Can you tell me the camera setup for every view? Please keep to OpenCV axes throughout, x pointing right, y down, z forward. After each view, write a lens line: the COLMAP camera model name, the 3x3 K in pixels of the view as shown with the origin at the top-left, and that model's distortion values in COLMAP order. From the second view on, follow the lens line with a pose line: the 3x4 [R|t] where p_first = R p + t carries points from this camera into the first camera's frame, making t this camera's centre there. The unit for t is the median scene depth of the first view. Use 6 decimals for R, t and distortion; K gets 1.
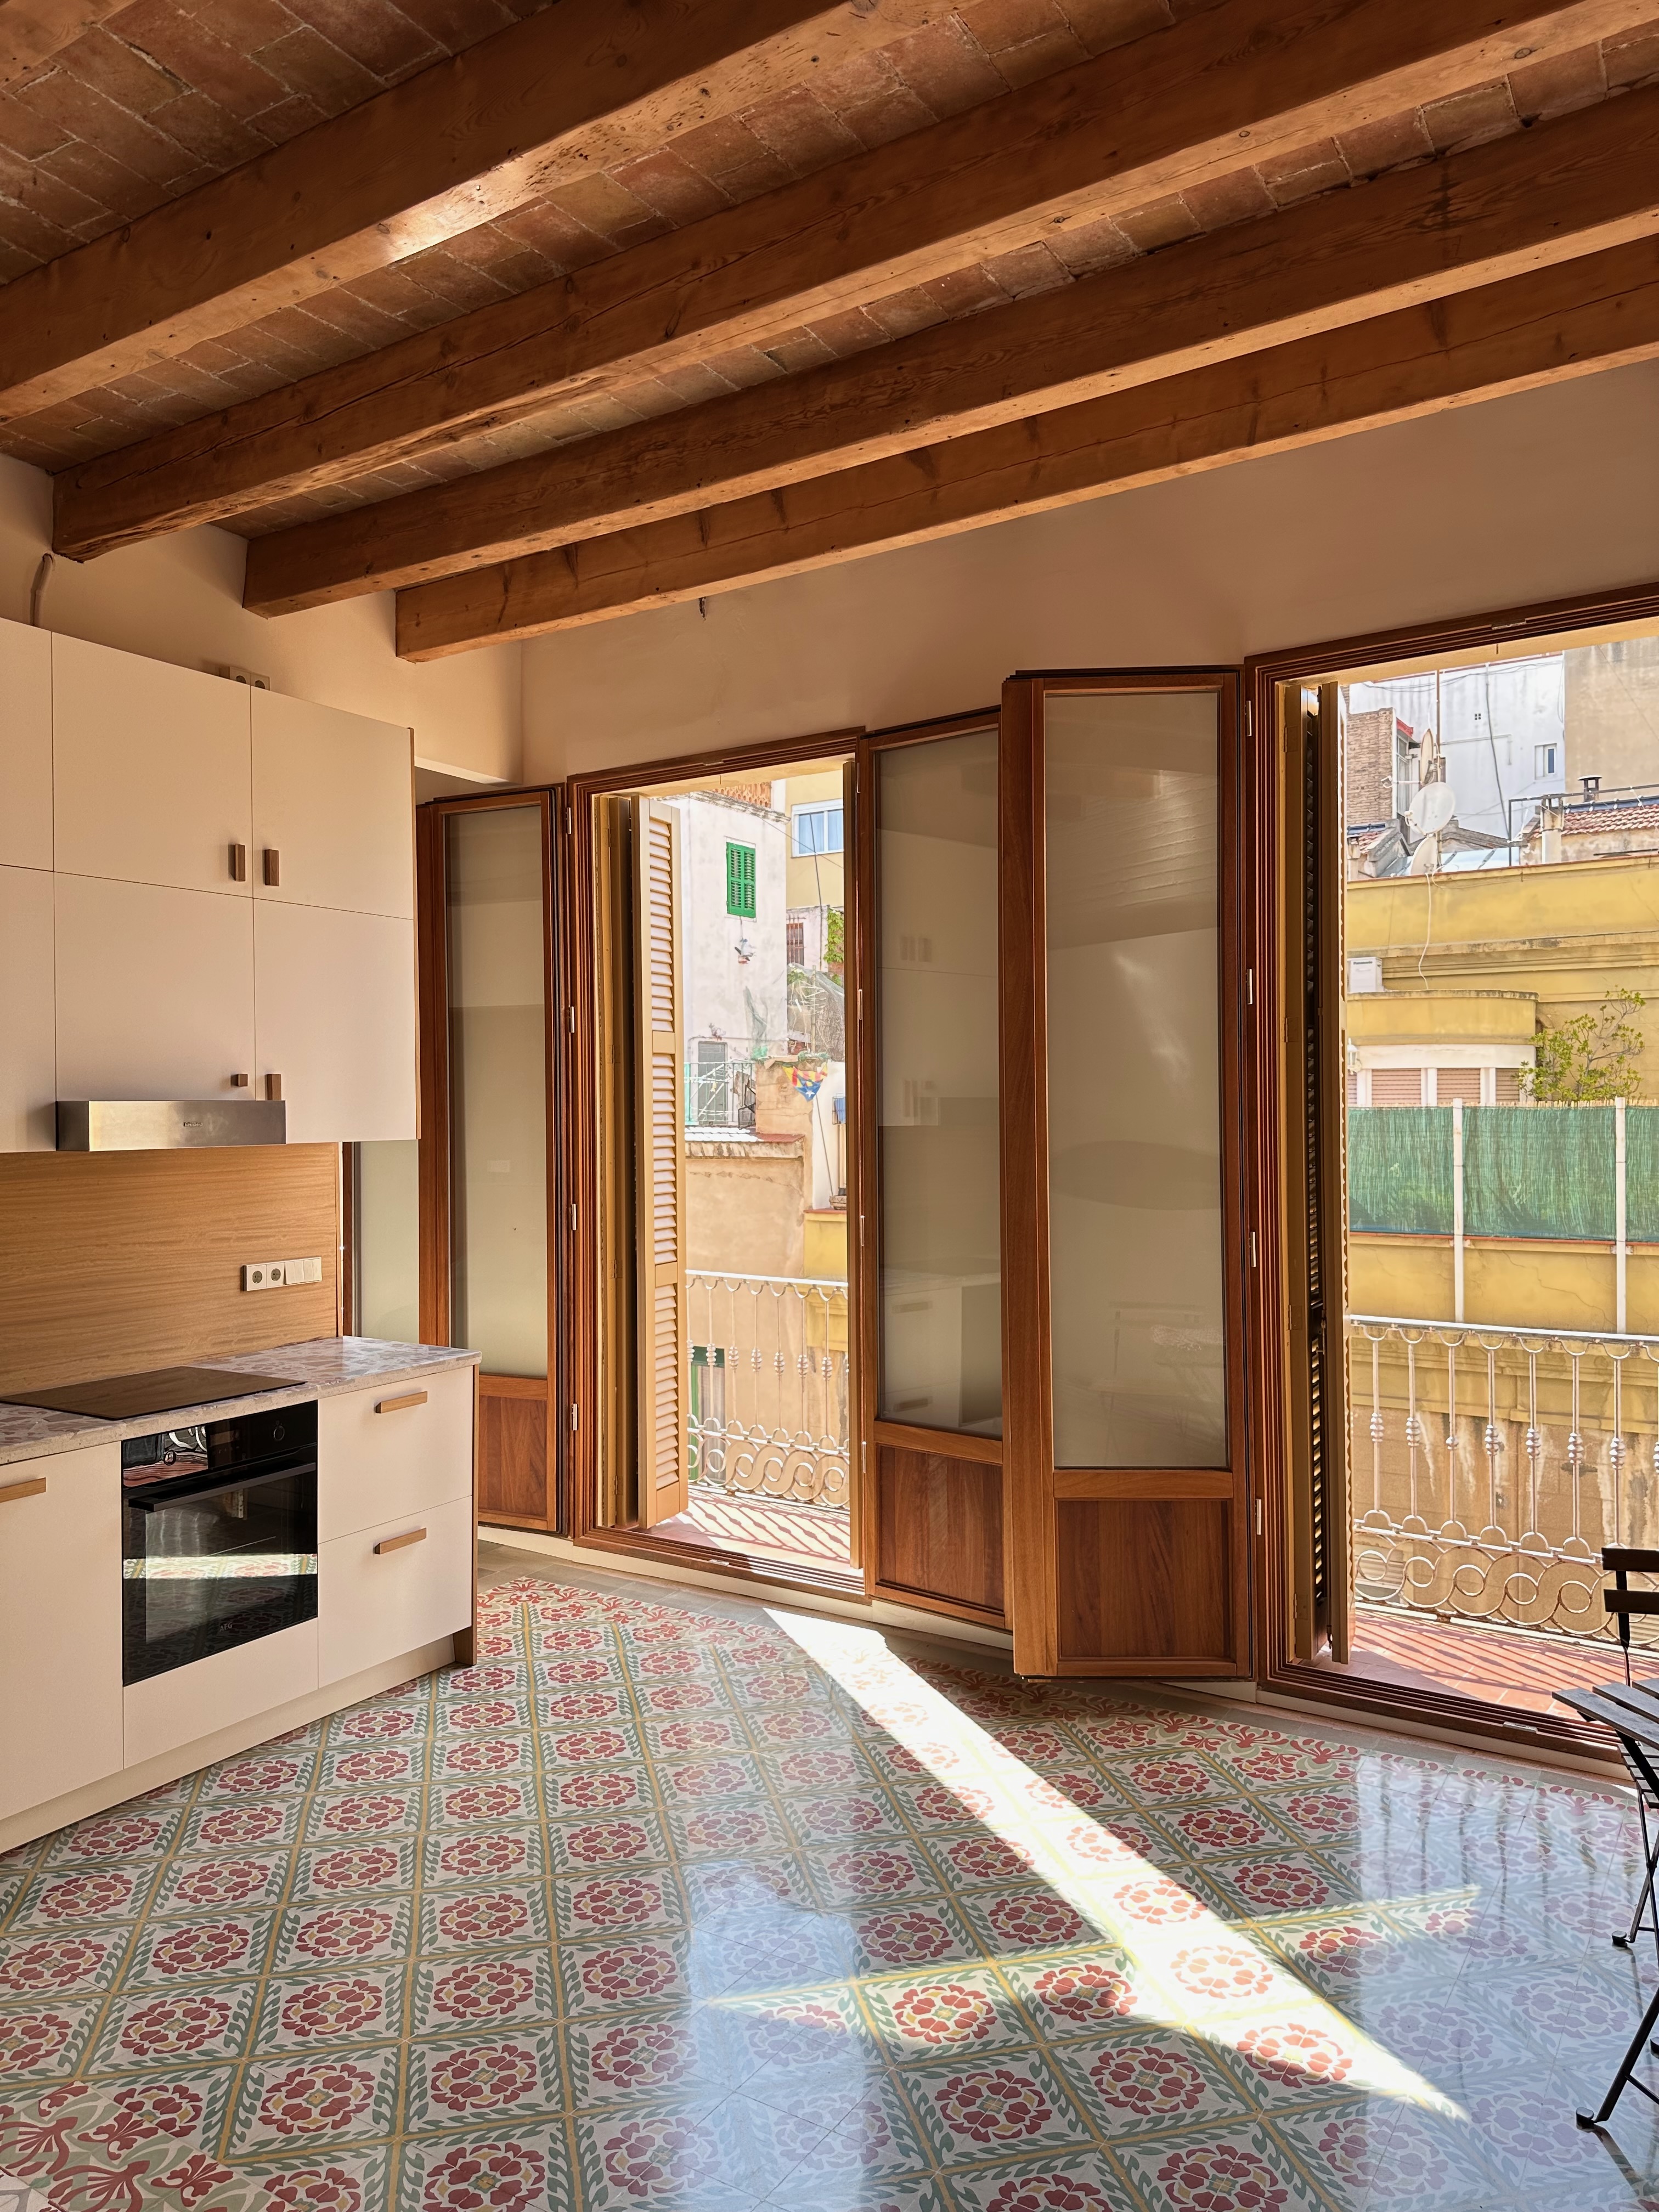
lens RADIAL K [[1551.3, 0, 814.8], [0, 1551.3, 1111.8], [0, 0, 1]] dist [0.034339, -0.039287]
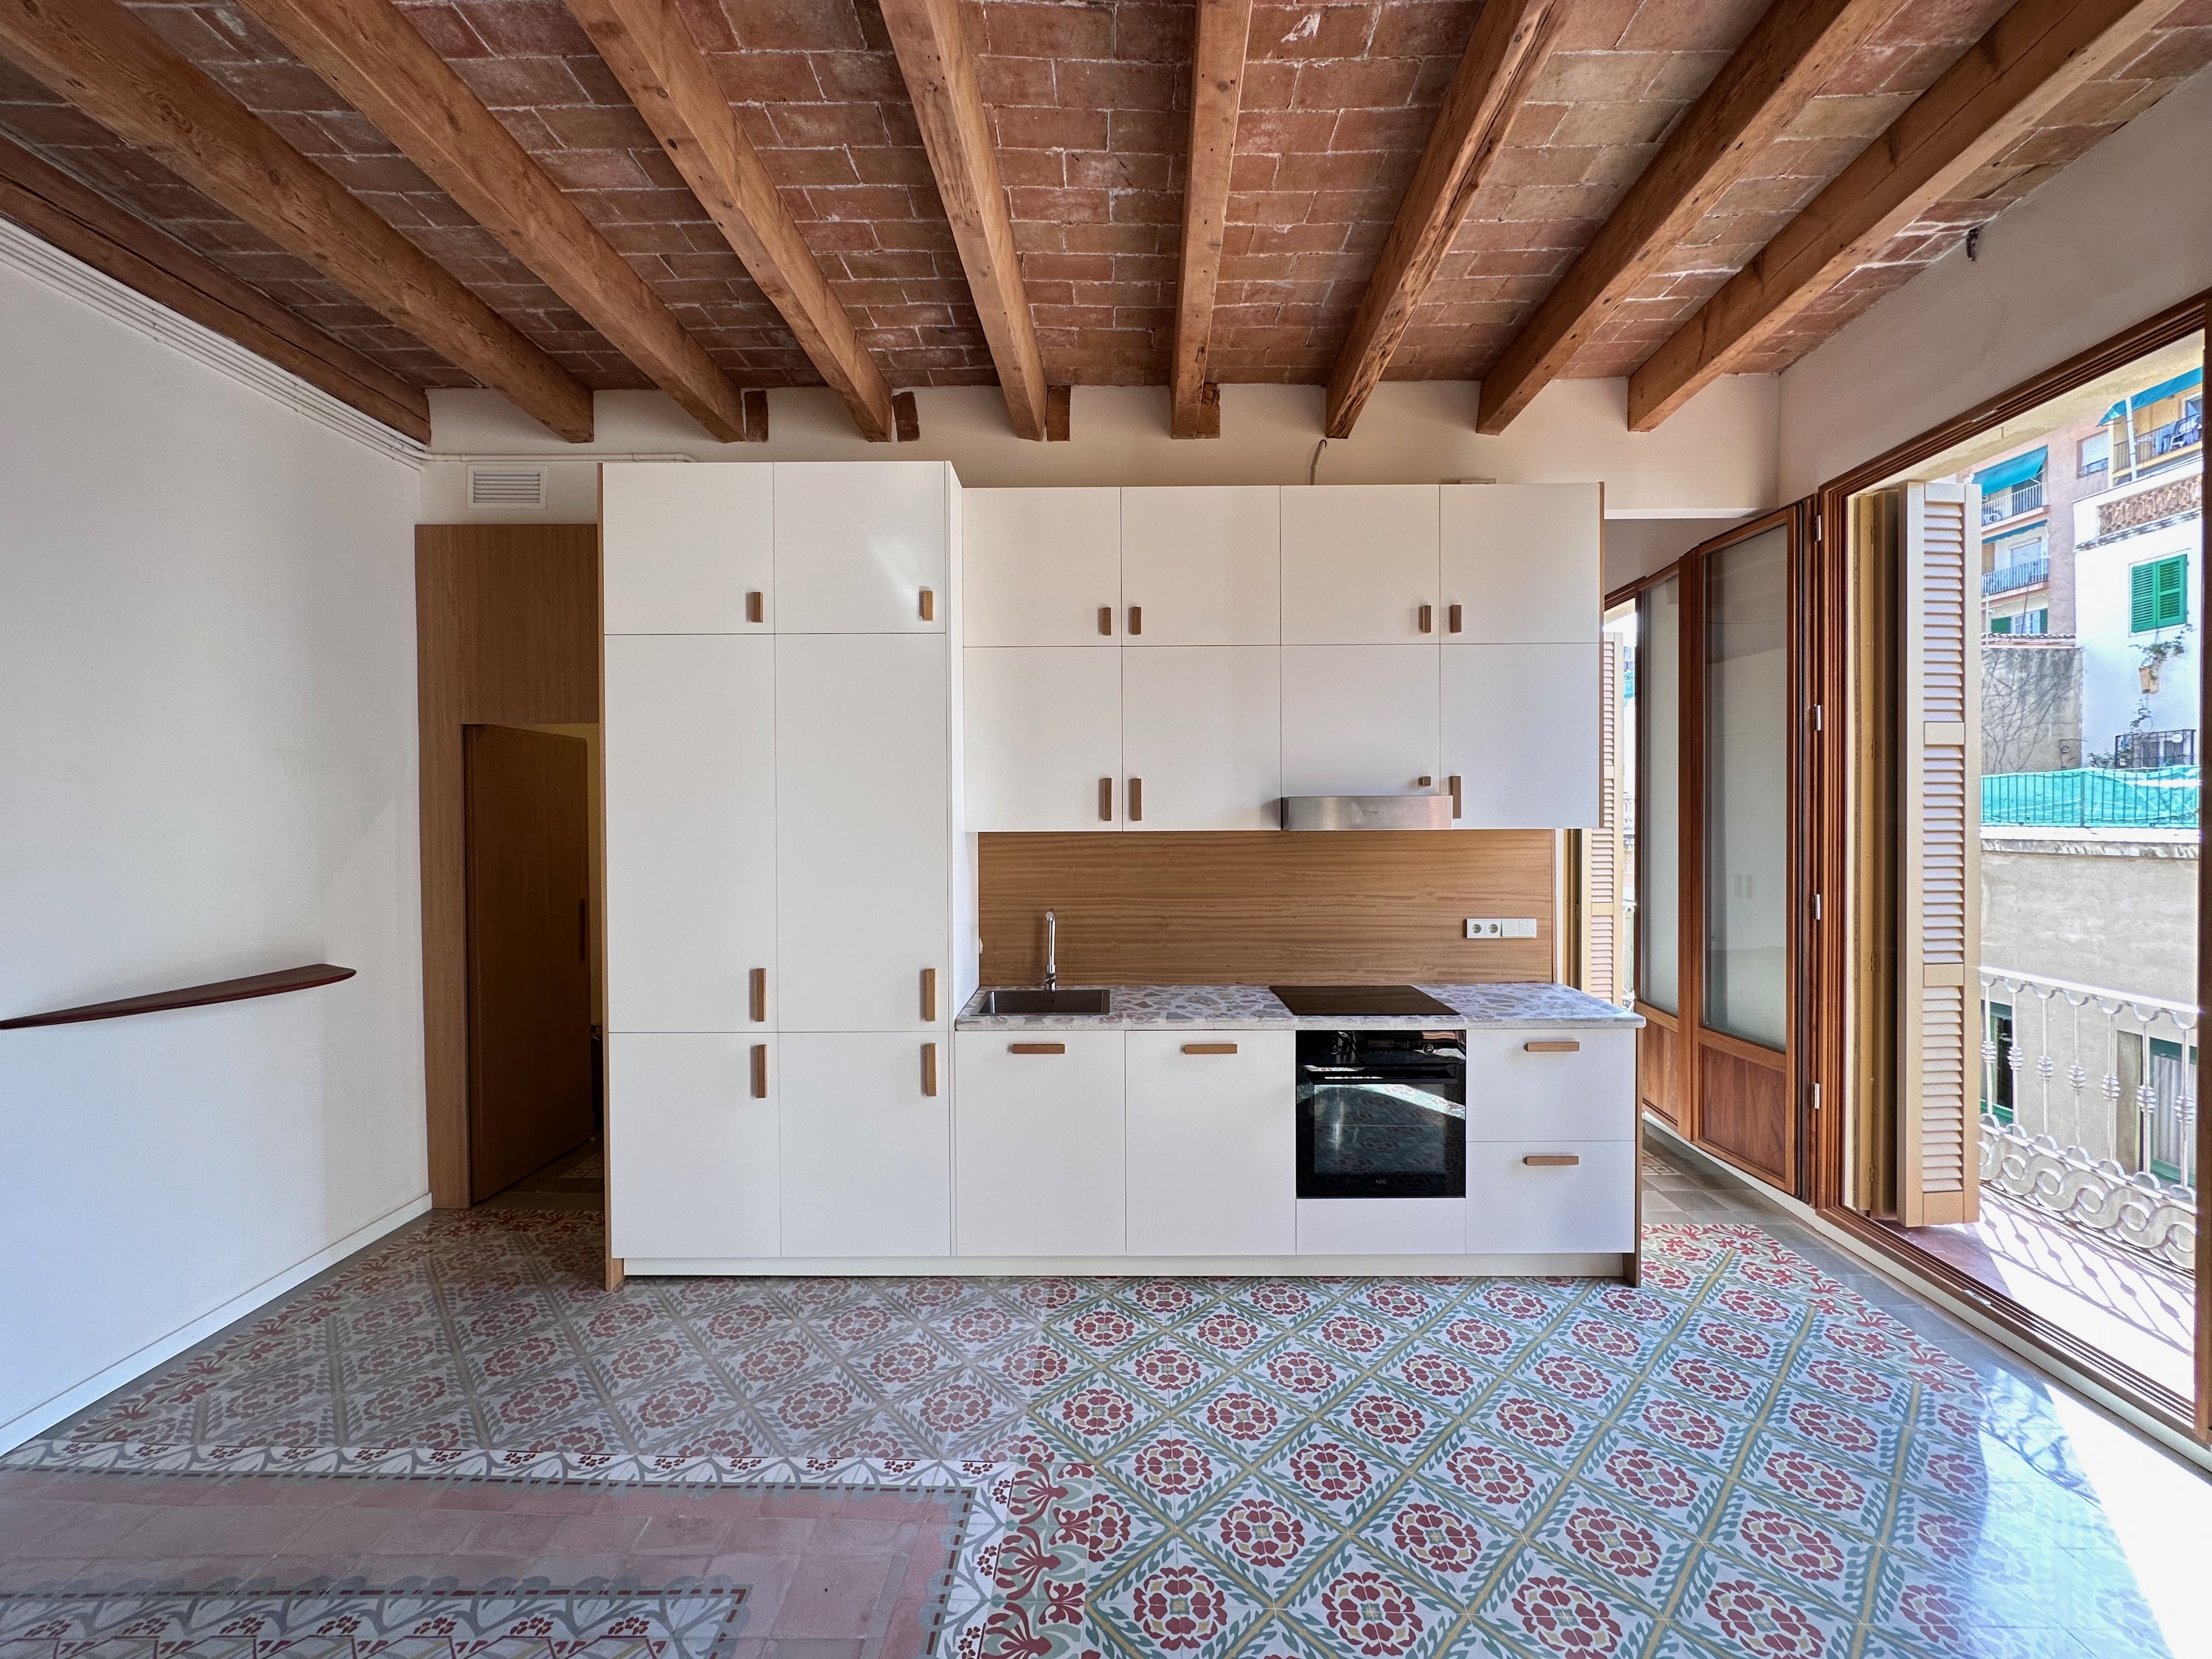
lens RADIAL K [[877.9, 0, 1110.9], [0, 877.9, 832.8], [0, 0, 1]] dist [-0.005844, 0.002222]
pose [[0.515485, 0.017829, -0.856713, 0.137261], [-0.002155, 0.999807, 0.019510, 0.009914], [0.856896, -0.008211, 0.515424, 0.367426]]
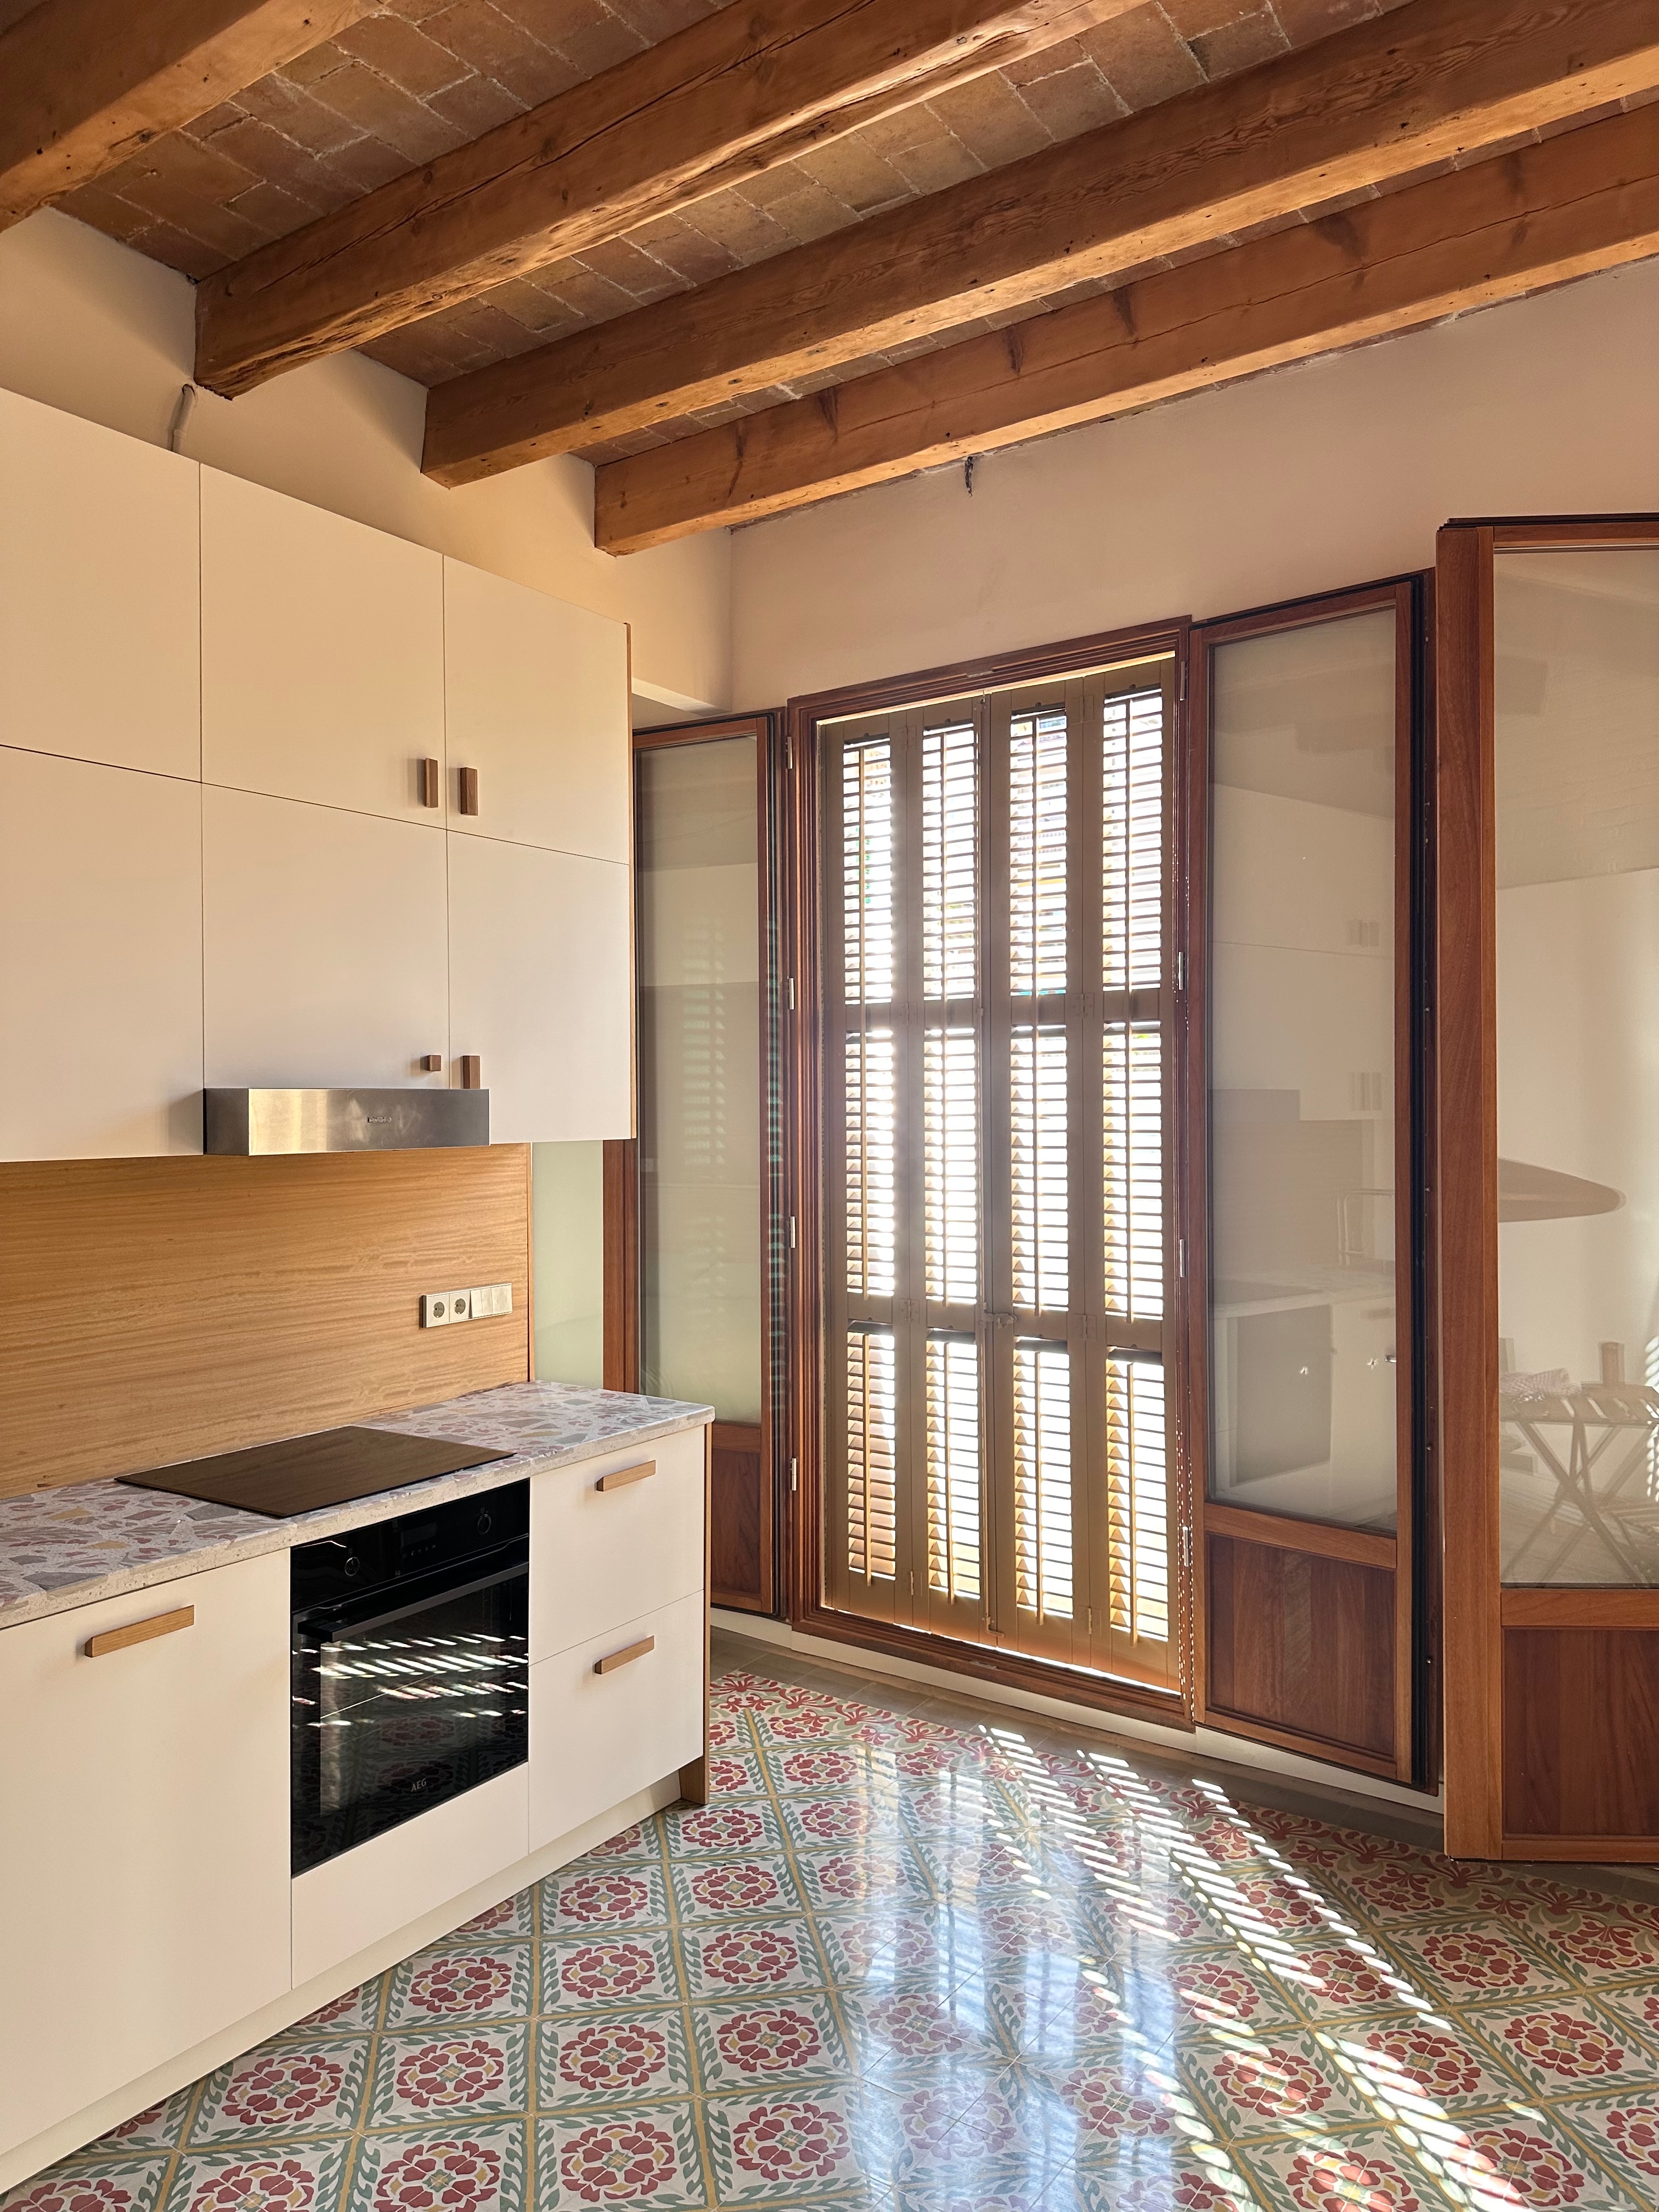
lens RADIAL K [[1560.2, 0, 832.3], [0, 1560.2, 1110.0], [0, 0, 1]] dist [0.034553, -0.033592]
pose [[0.999140, 0.005178, -0.041149, -0.133263], [-0.005056, 0.999983, 0.003058, -0.000295], [0.041164, -0.002847, 0.999148, 0.224856]]
